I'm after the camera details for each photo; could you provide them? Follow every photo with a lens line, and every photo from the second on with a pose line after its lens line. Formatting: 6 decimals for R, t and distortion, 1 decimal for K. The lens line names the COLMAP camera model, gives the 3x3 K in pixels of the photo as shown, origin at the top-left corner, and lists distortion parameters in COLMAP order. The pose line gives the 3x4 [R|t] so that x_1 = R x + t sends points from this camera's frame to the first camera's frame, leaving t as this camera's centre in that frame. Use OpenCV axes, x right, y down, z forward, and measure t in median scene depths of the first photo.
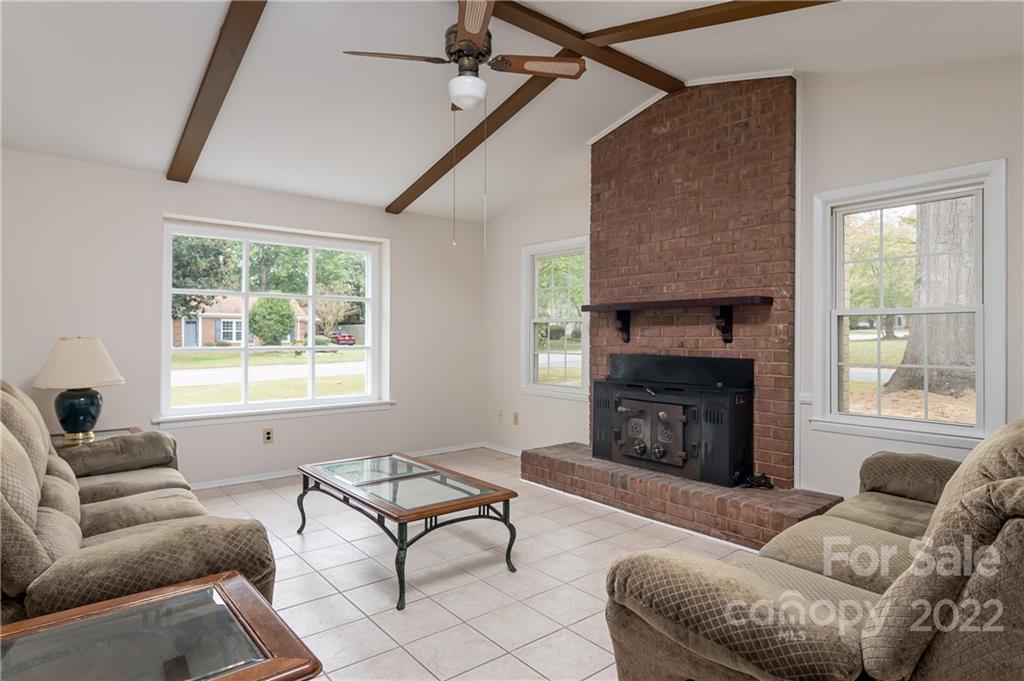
lens RADIAL K [[578.8, 0, 526.7], [0, 578.8, 339.2], [0, 0, 1]] dist [-0.001198, -0.000096]
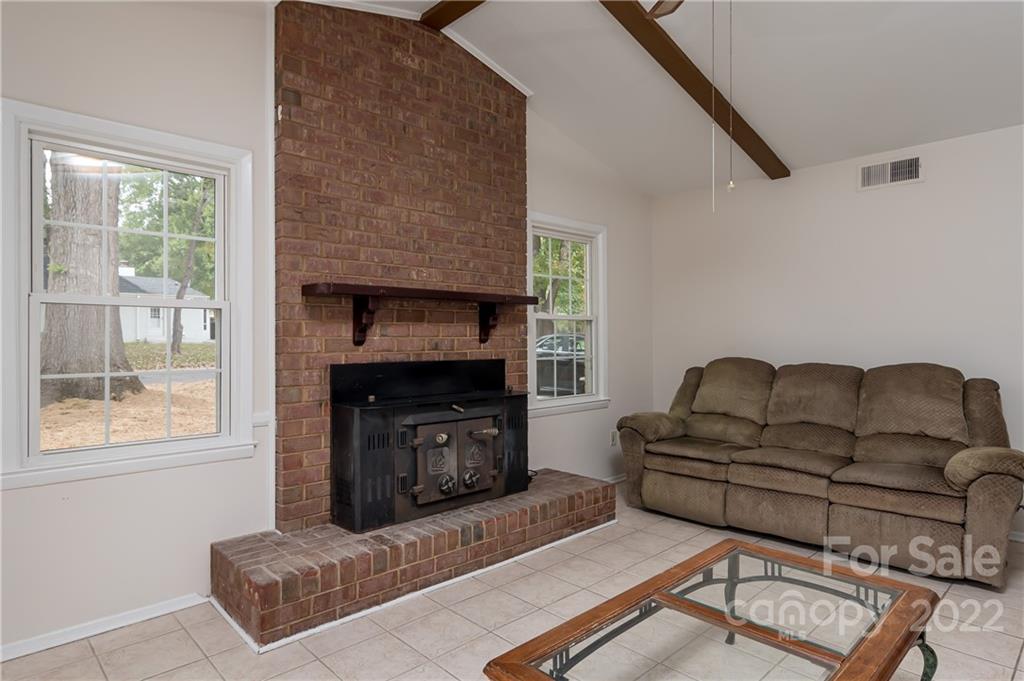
lens RADIAL K [[578.8, 0, 526.7], [0, 578.8, 339.2], [0, 0, 1]] dist [-0.001198, -0.000096]
pose [[-0.072113, -0.003841, 0.997389, -0.548528], [0.008447, 0.999954, 0.004462, -0.003379], [-0.997361, 0.008747, -0.072078, 0.937336]]
